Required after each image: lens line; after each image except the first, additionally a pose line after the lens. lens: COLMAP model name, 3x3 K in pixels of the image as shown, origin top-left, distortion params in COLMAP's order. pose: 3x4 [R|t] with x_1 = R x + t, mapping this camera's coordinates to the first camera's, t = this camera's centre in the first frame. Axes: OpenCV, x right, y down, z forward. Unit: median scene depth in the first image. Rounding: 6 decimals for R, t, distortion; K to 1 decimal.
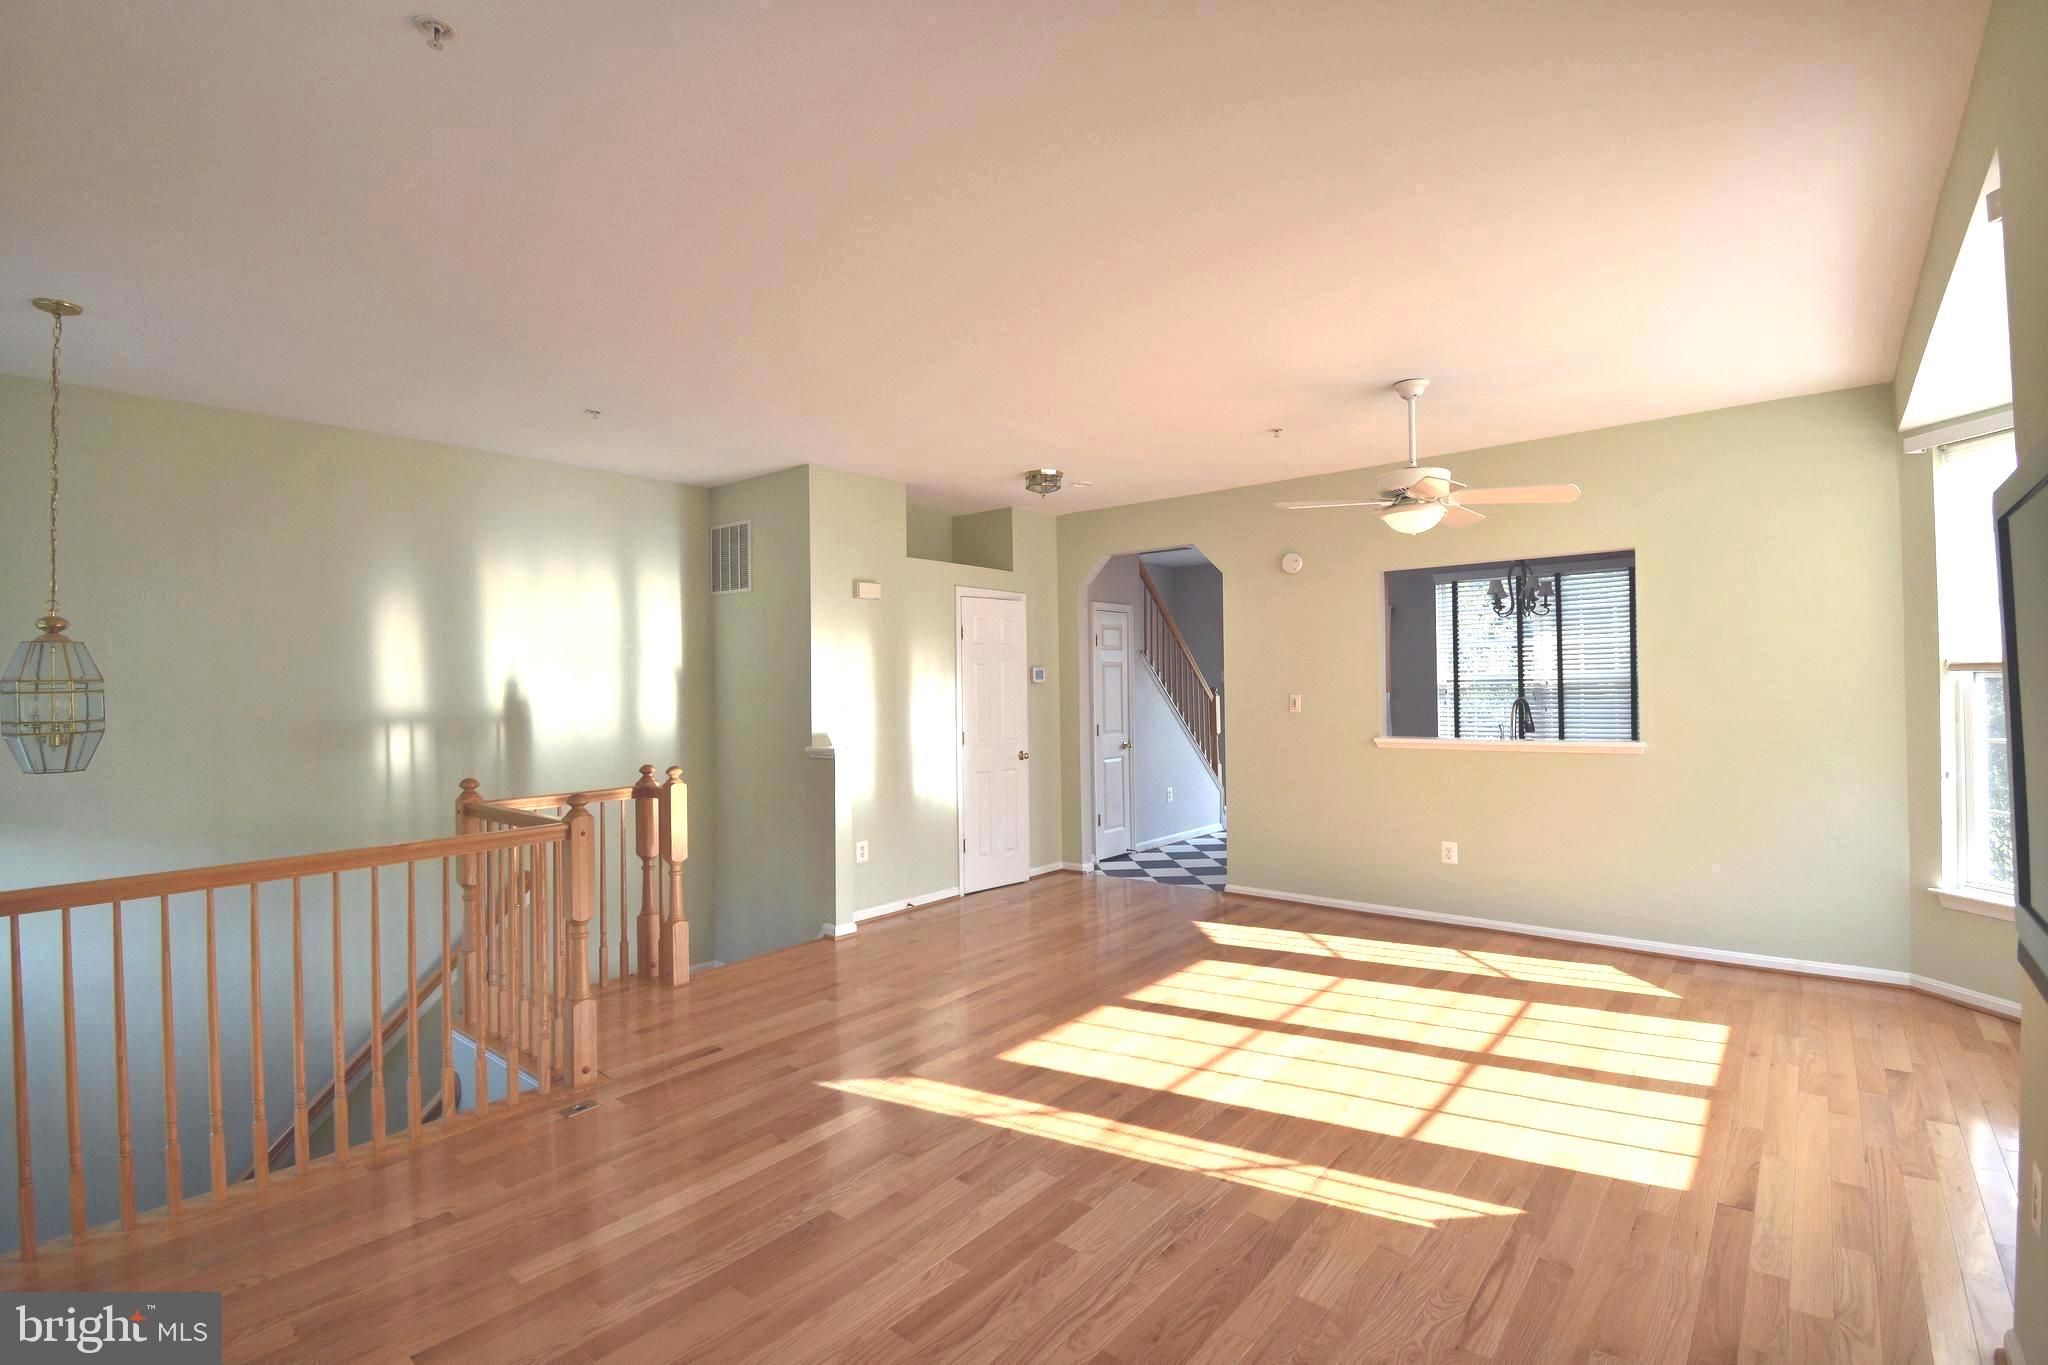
lens RADIAL K [[925.8, 0, 1023.3], [0, 925.8, 679.1], [0, 0, 1]] dist [0.016214, -0.023980]
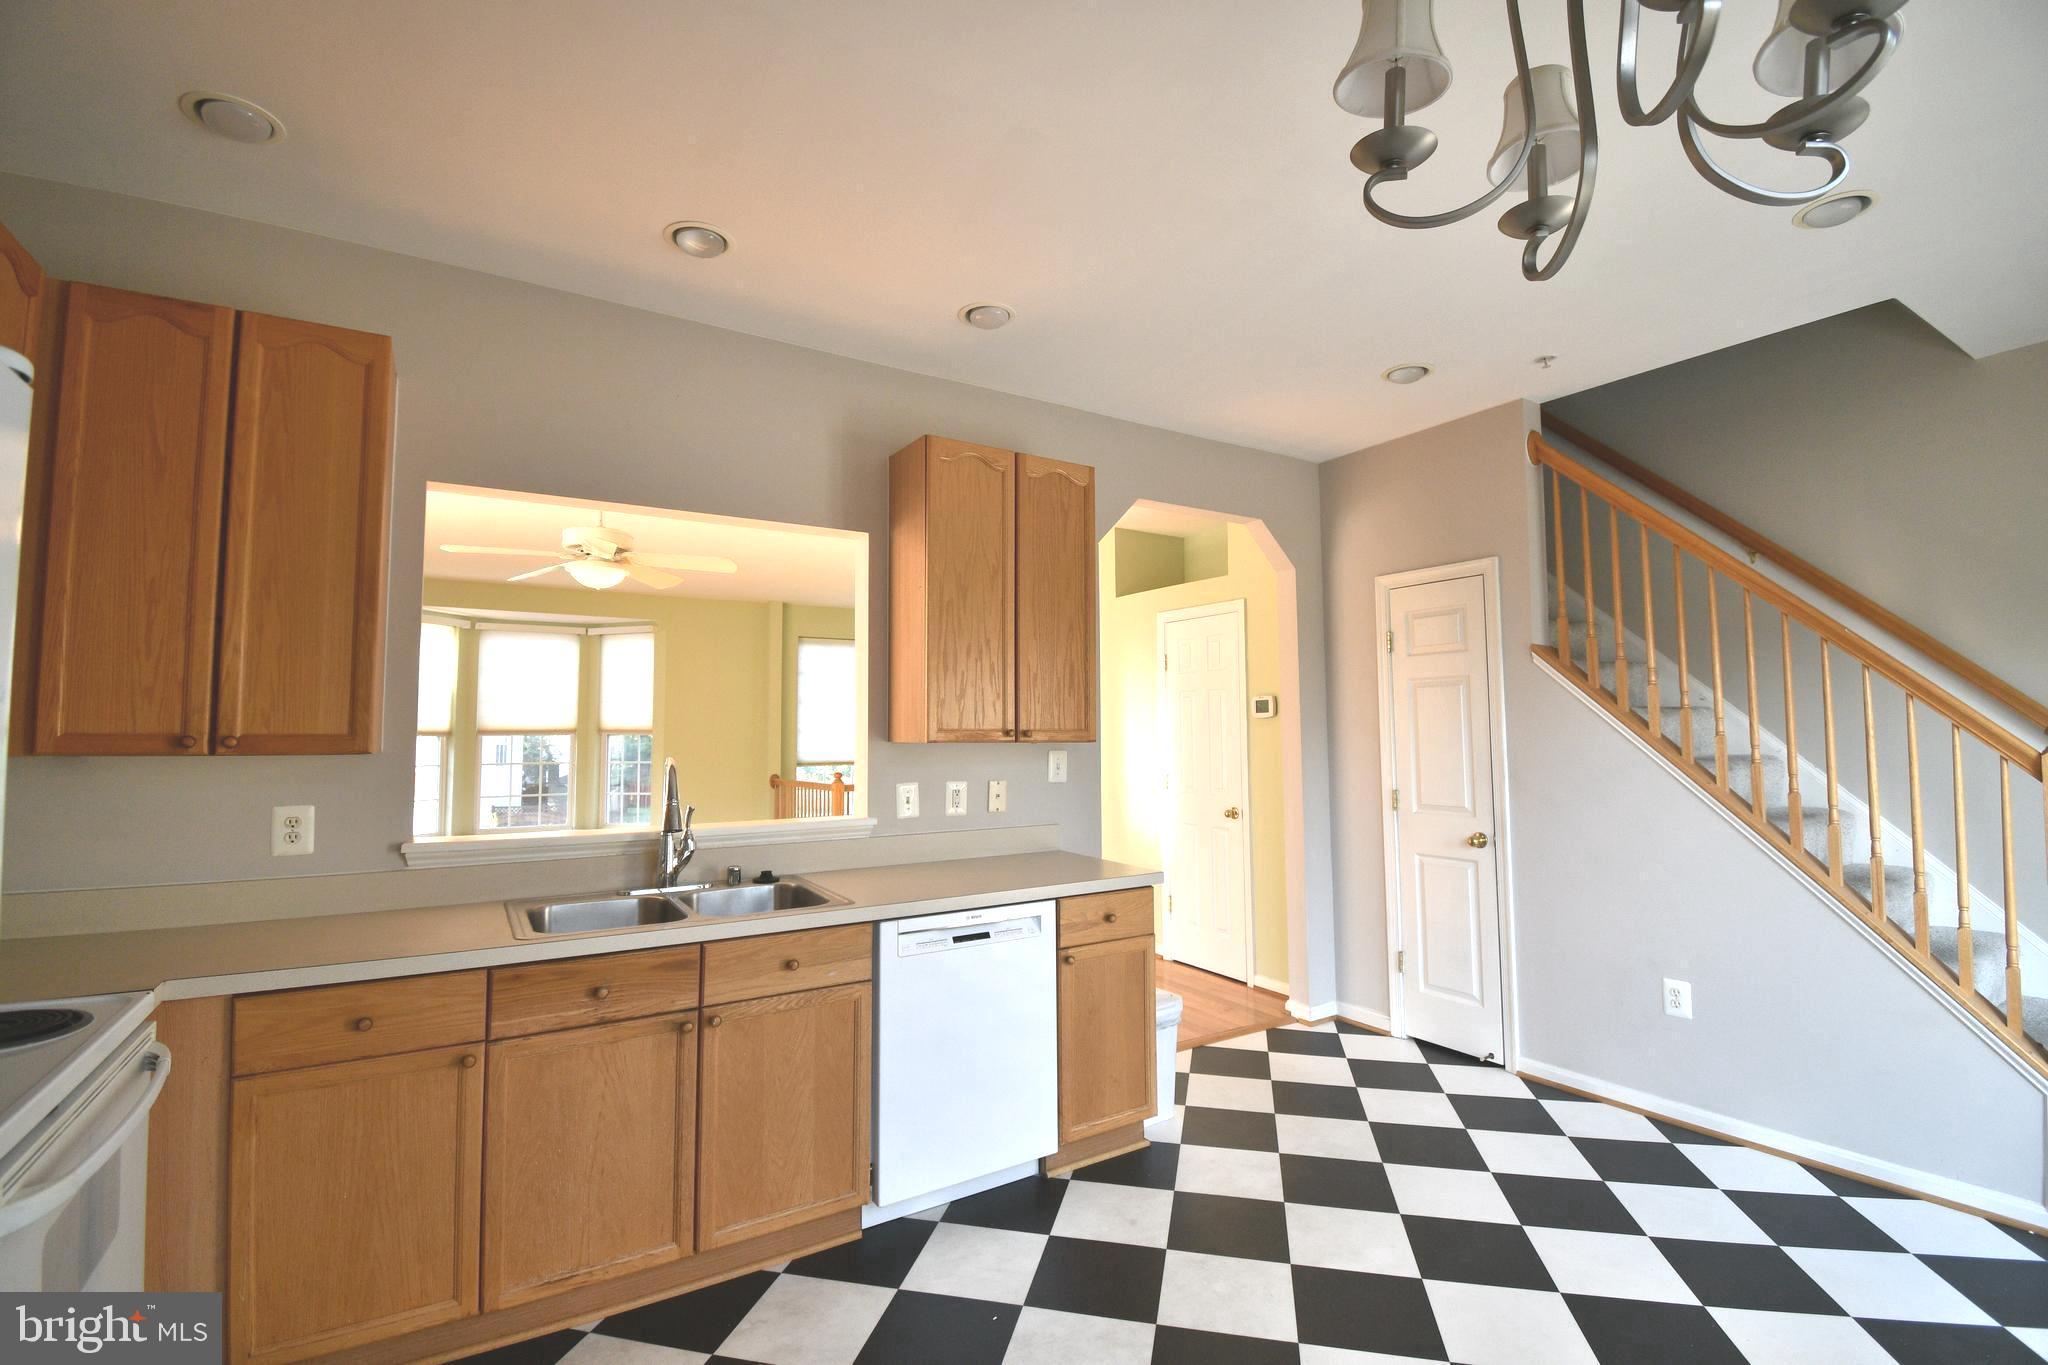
lens RADIAL K [[897.4, 0, 1025.9], [0, 897.4, 673.3], [0, 0, 1]] dist [-0.000549, 0.000027]
pose [[-0.296406, -0.044908, -0.954006, 0.991327], [0.020507, 0.998364, -0.053368, 0.003686], [0.954842, -0.035382, -0.295000, 1.393196]]
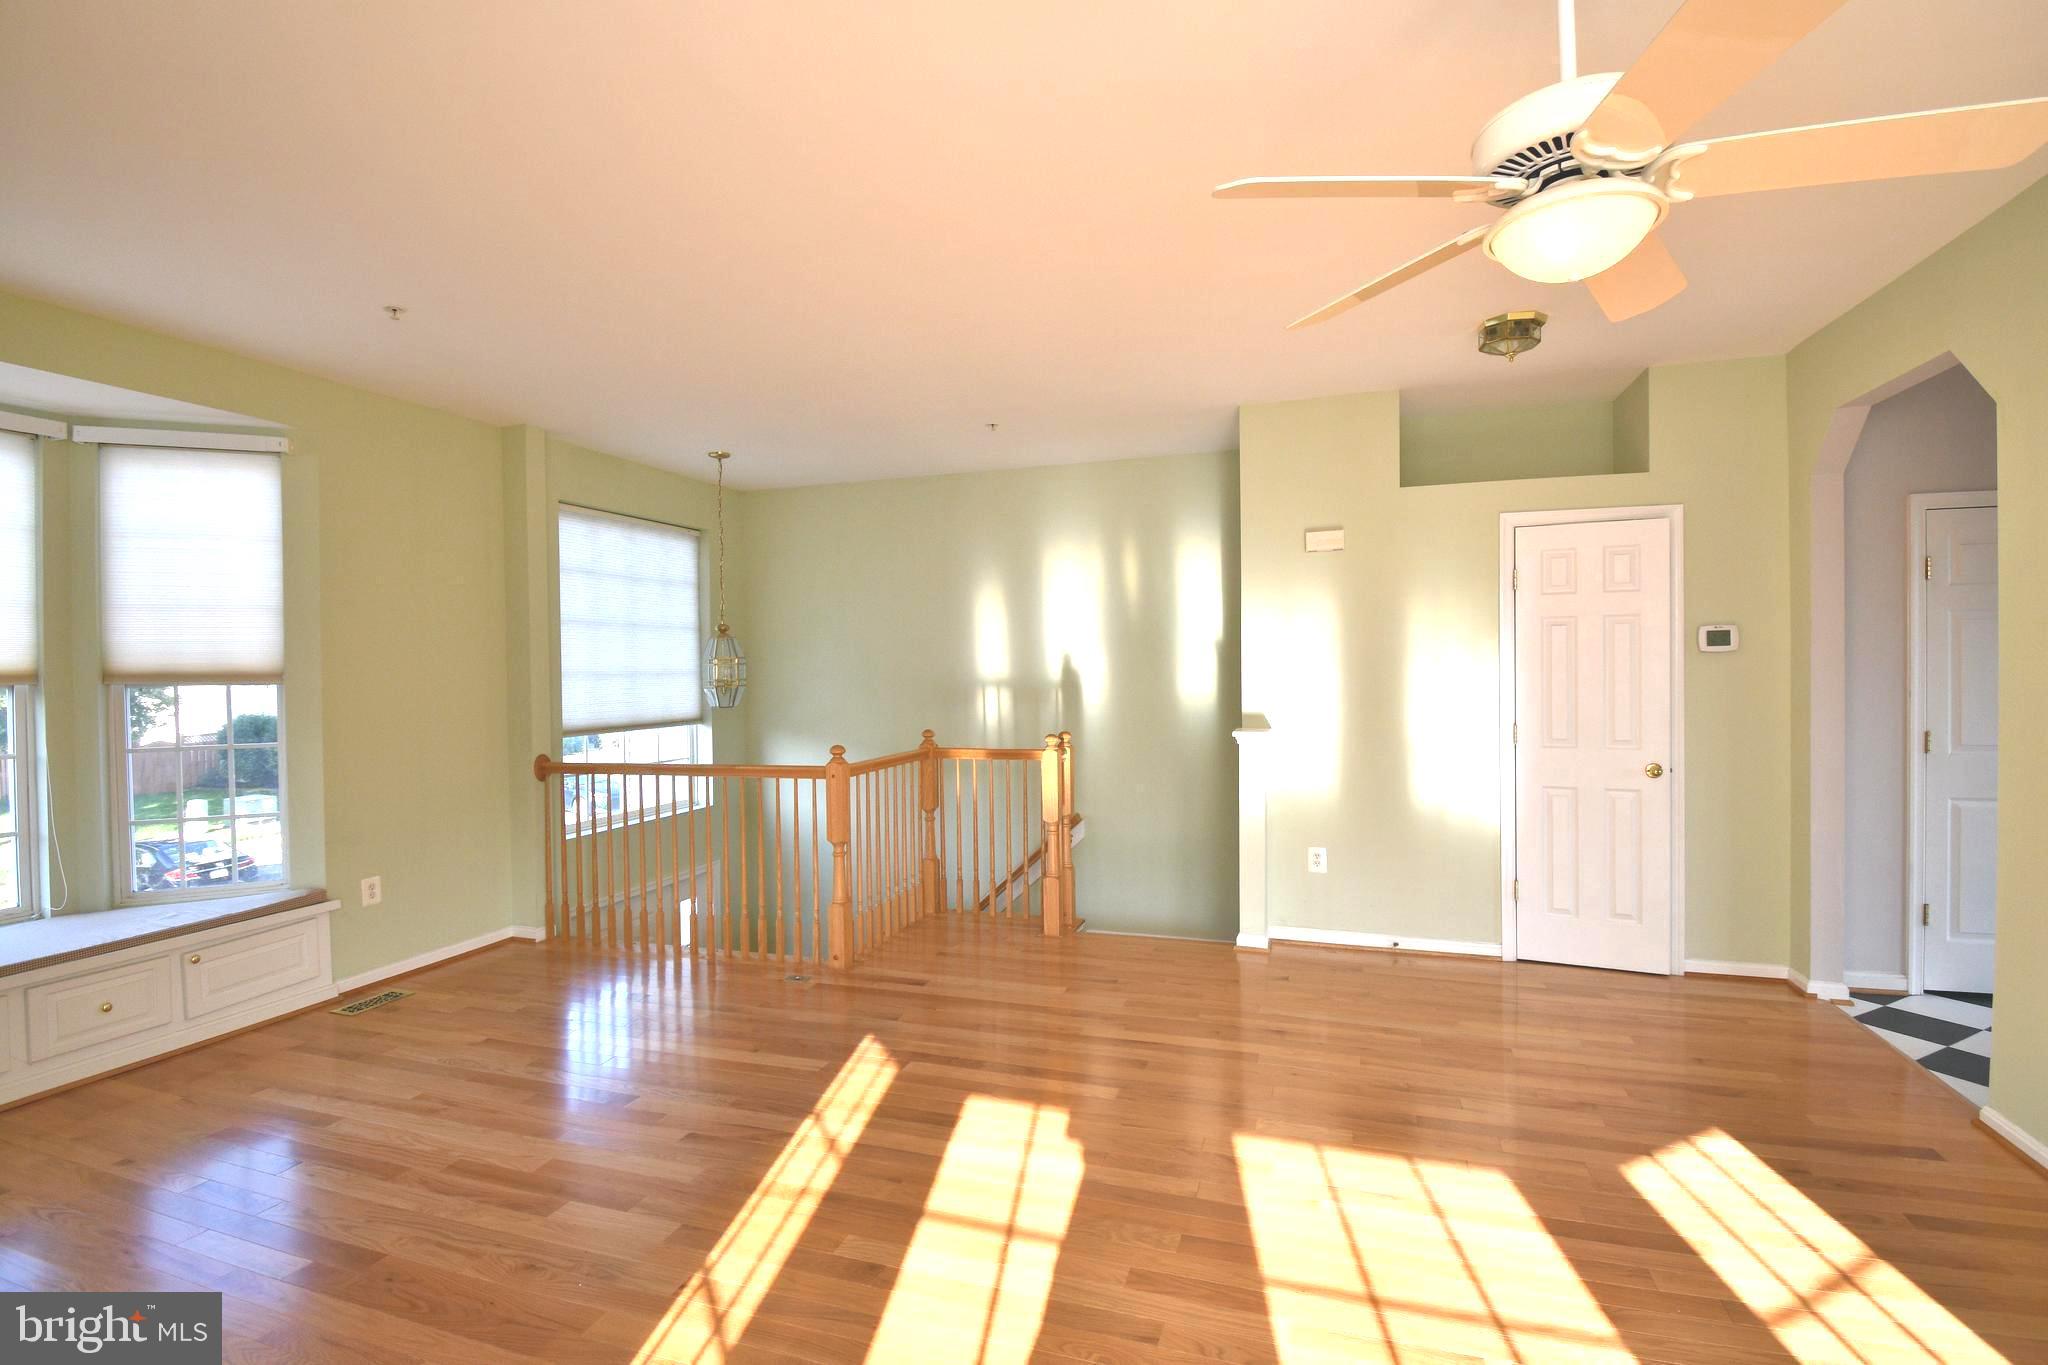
lens RADIAL K [[925.8, 0, 1023.3], [0, 925.8, 679.1], [0, 0, 1]] dist [0.016214, -0.023980]
pose [[0.374667, 0.025514, -0.926808, 0.538598], [0.014222, 0.999346, 0.033260, -0.006326], [0.927050, -0.025643, 0.374059, 0.499592]]
